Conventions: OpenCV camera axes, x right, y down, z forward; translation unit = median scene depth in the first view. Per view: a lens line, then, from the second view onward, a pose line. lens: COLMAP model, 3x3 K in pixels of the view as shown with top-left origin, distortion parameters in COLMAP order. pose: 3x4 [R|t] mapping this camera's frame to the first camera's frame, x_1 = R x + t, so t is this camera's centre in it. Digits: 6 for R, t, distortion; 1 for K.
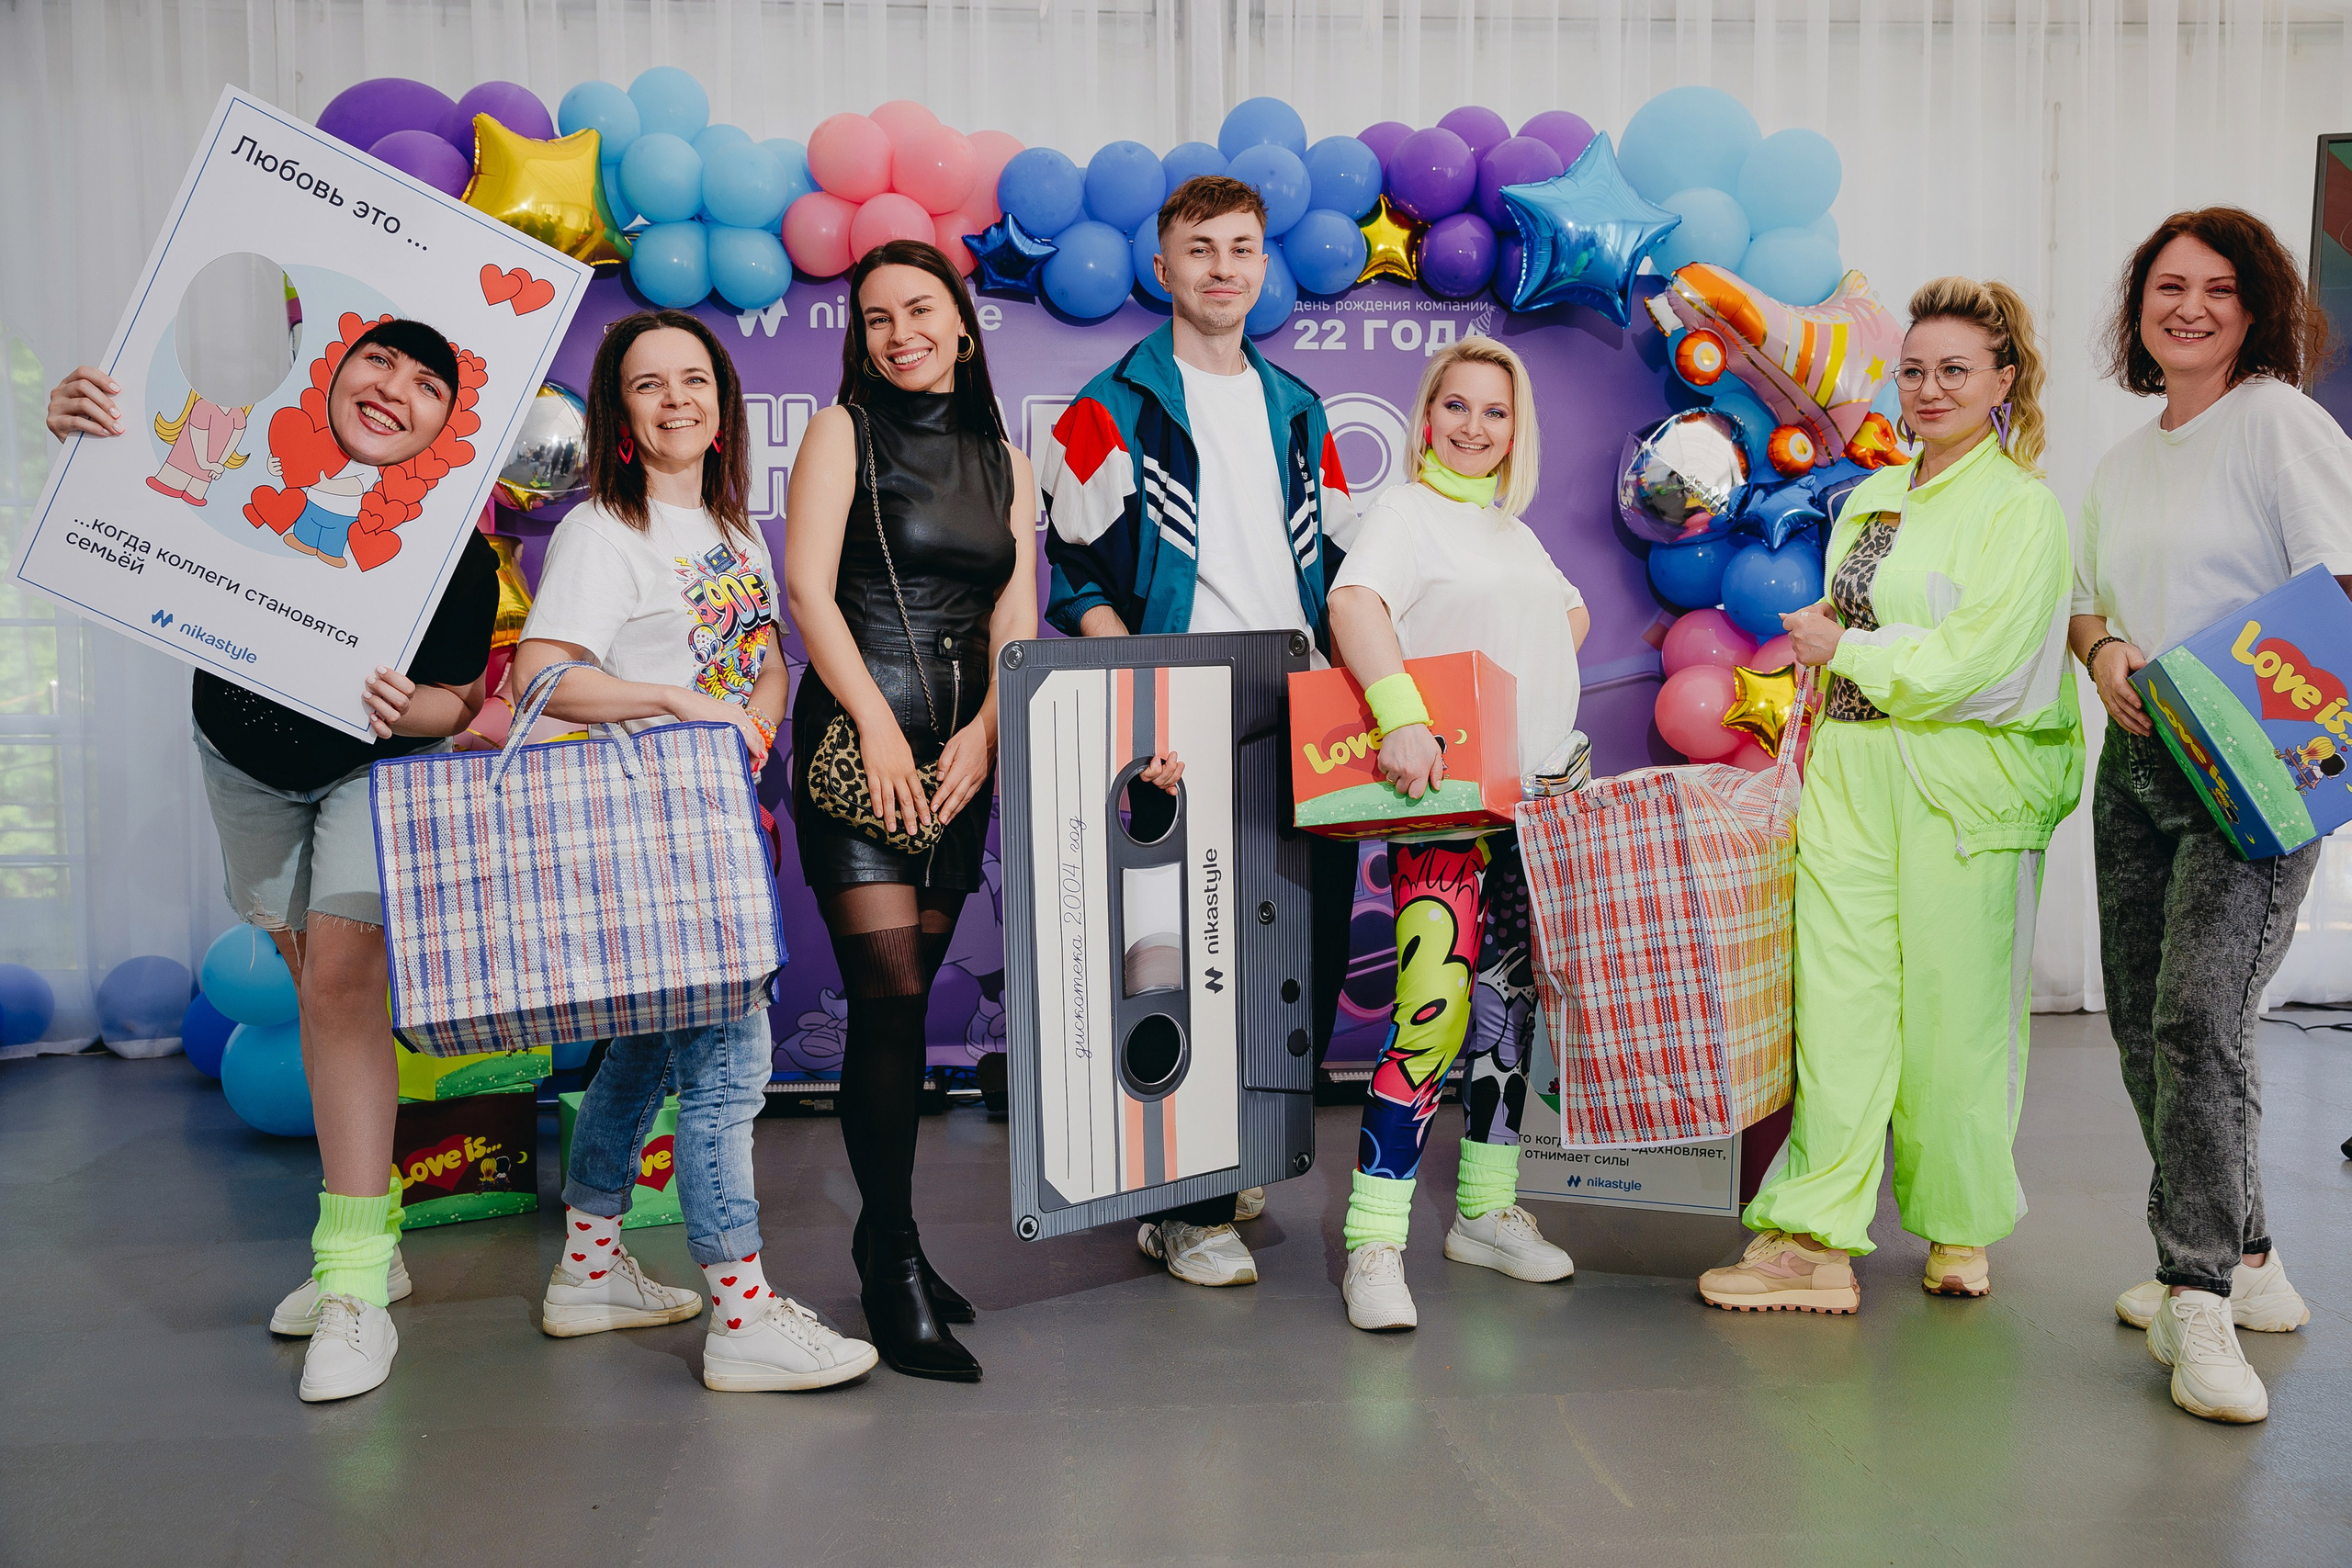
lens RADIAL K [[1965.7, 0, 1170.2], [0, 1965.7, 794.1], [0, 0, 1]] dist [0.007185, -0.024797]
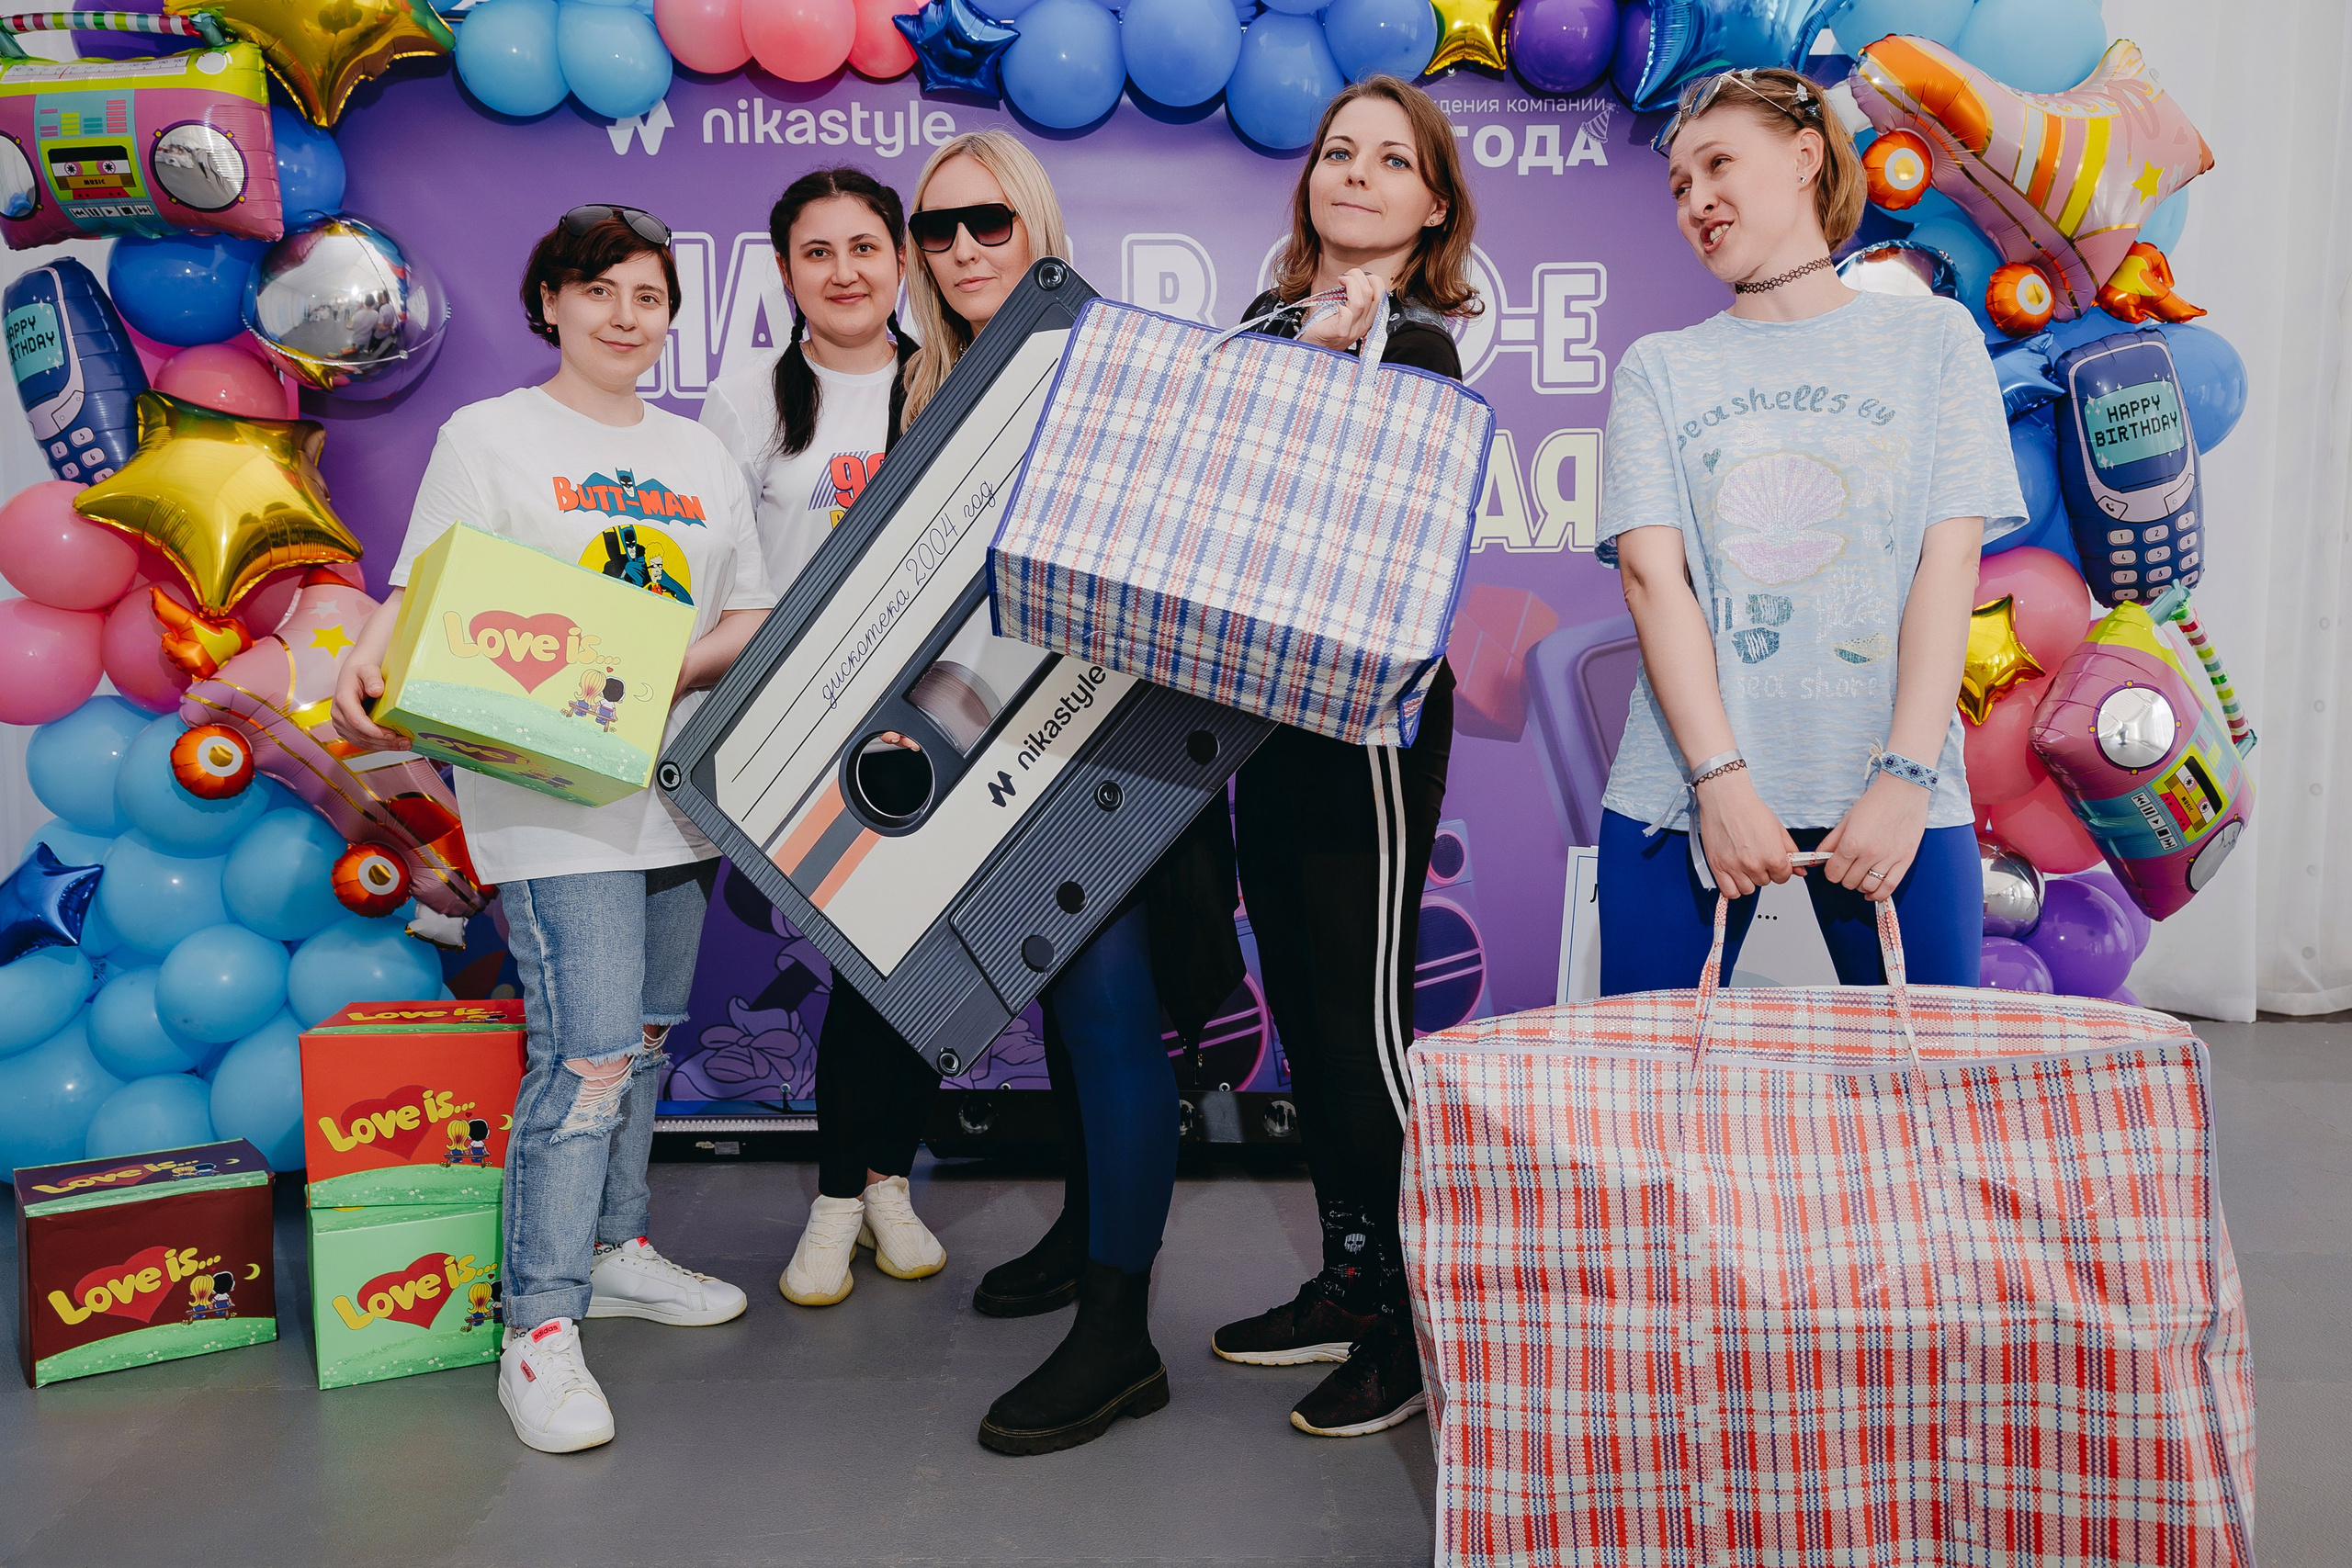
lens RADIAL K [[2012.7, 0, 1180.0], [0, 2012.7, 784.1], [0, 0, 1]] dist [0.033753, -0.003011]
pose [[0.997471, 0.011403, -0.070155, 0.060454], [-0.006491, 0.997537, 0.069847, -0.045700], [0.070778, -0.069214, 0.995088, 0.217525]]
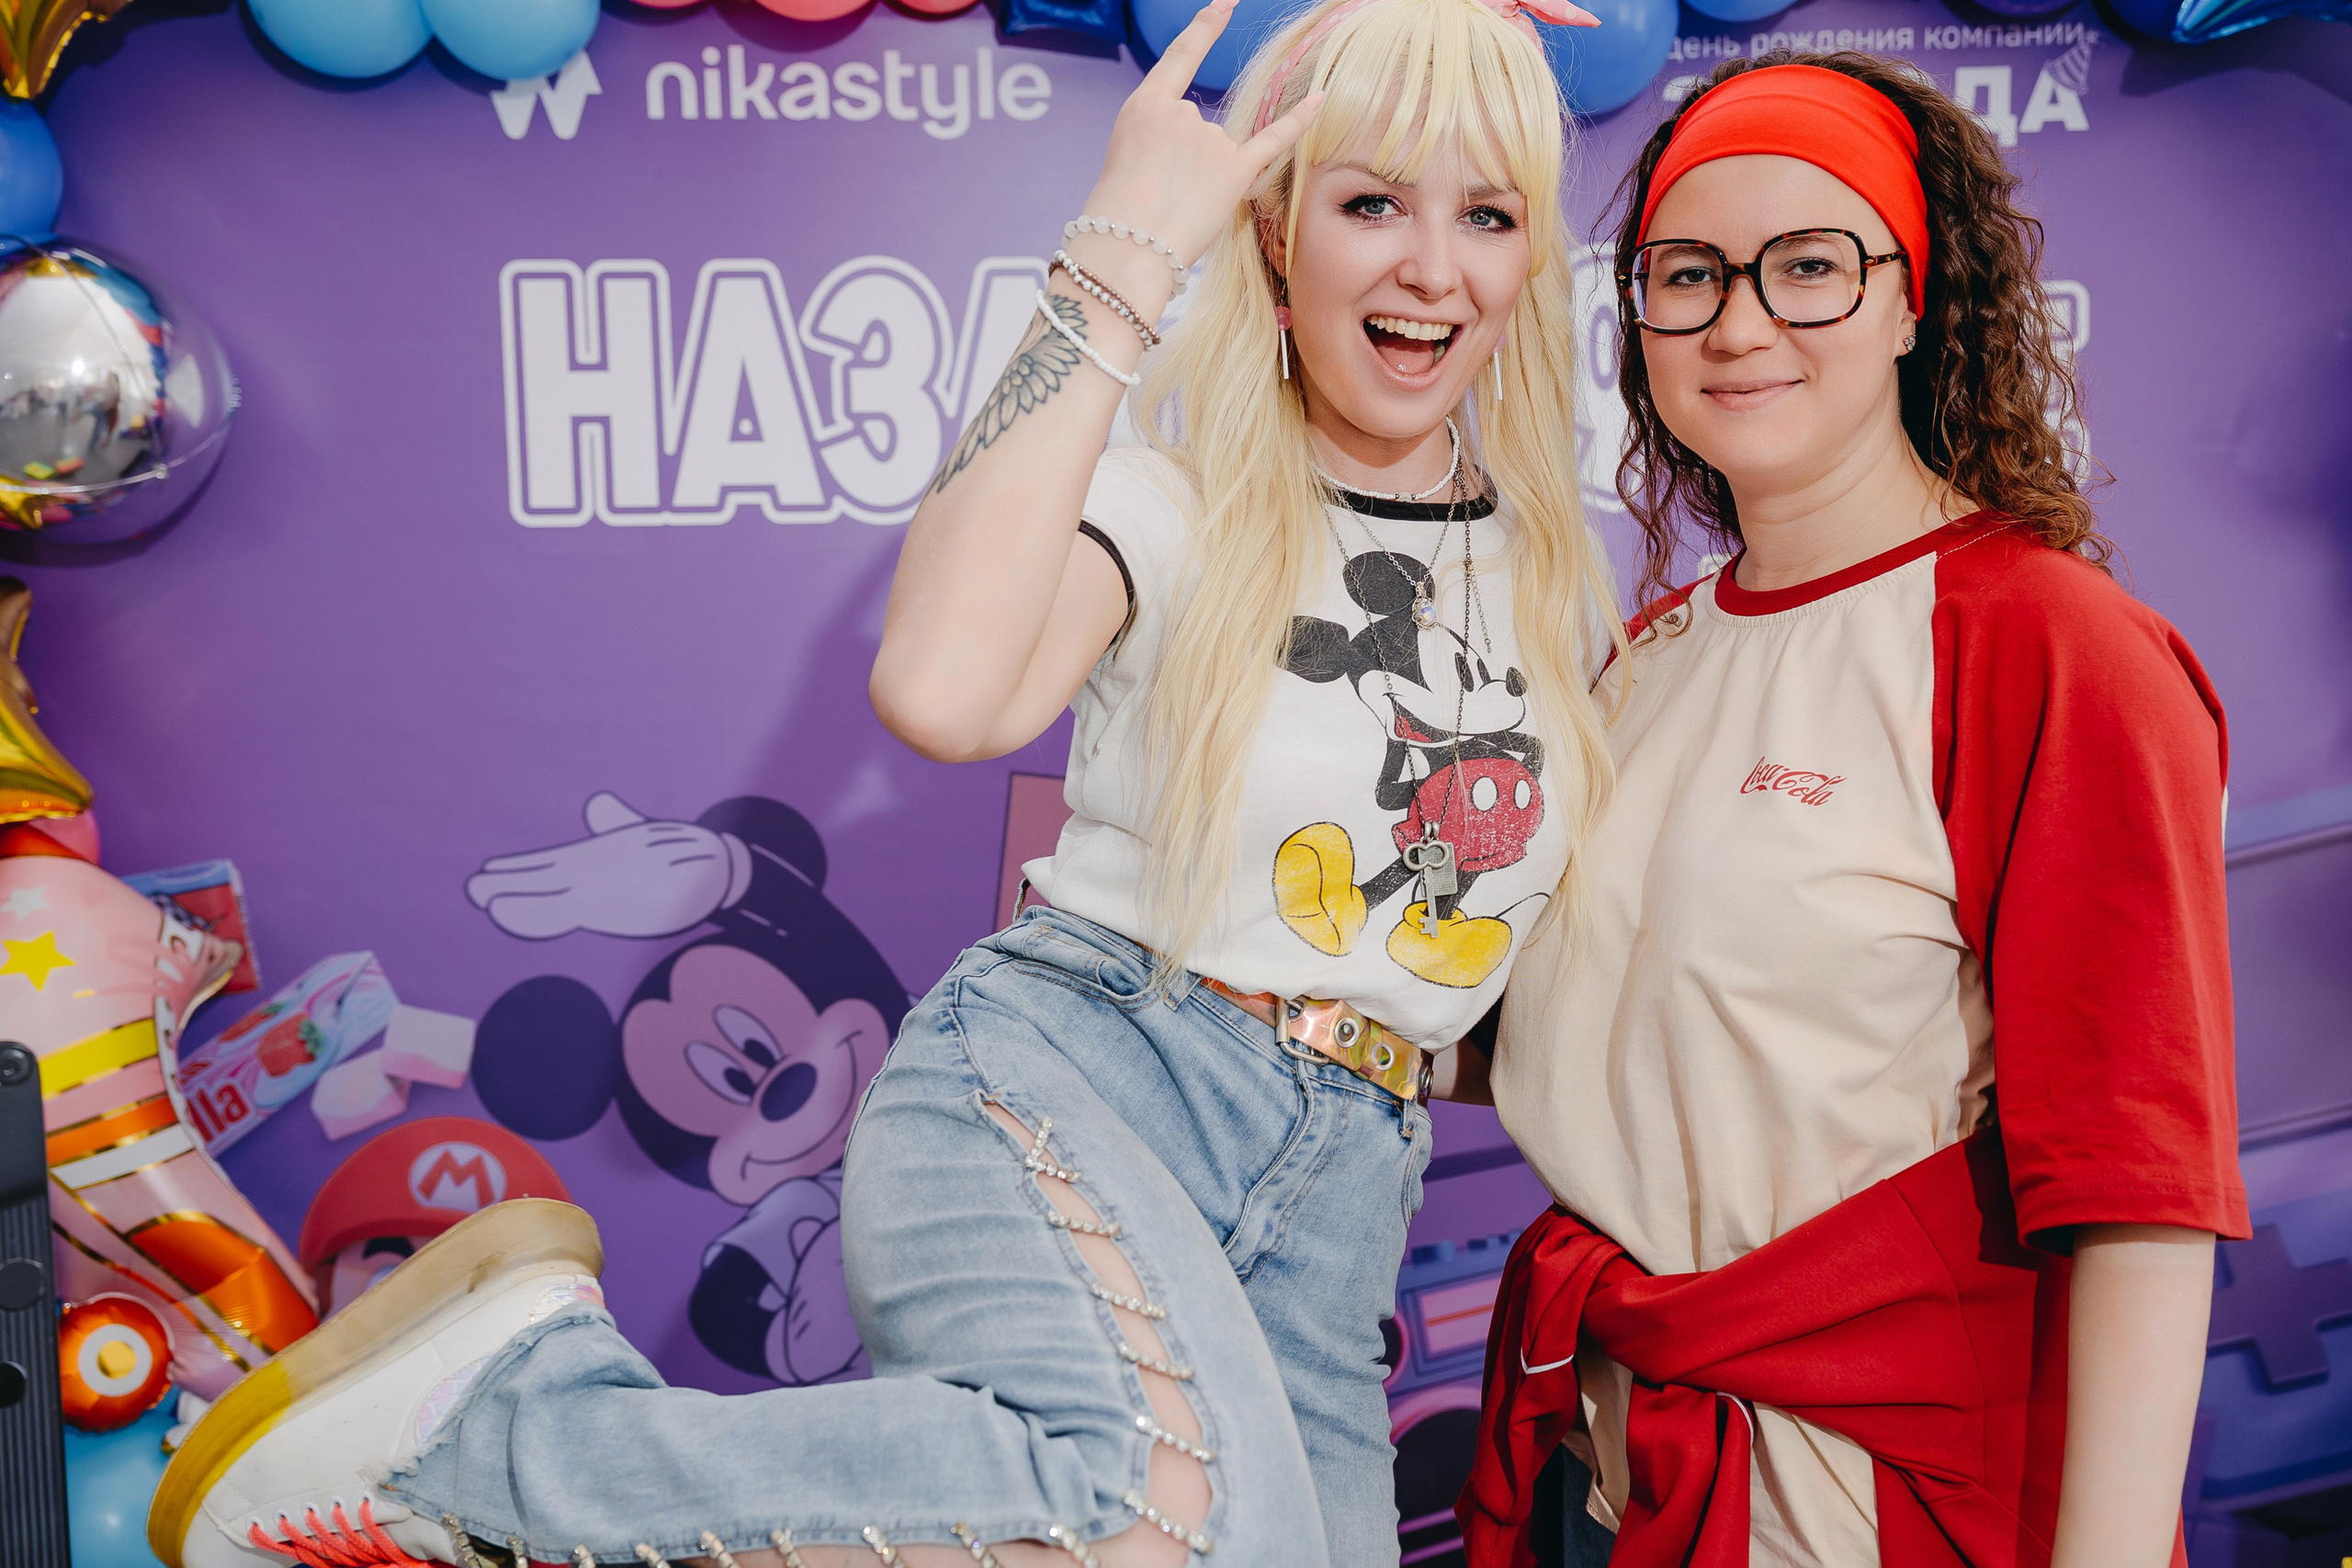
lens RADIAL K [[2427.0, 0, 1177.6], [0, 2427.0, 763.6], [0, 0, 1]] dist [0.078355, 0.000000]
pose [[0.998525, -0.008953, -0.053552, -0.024883], [0.010794, 0.999357, 0.034191, -0.101469], [0.053212, -0.034719, 0.997980, 0.415286]]
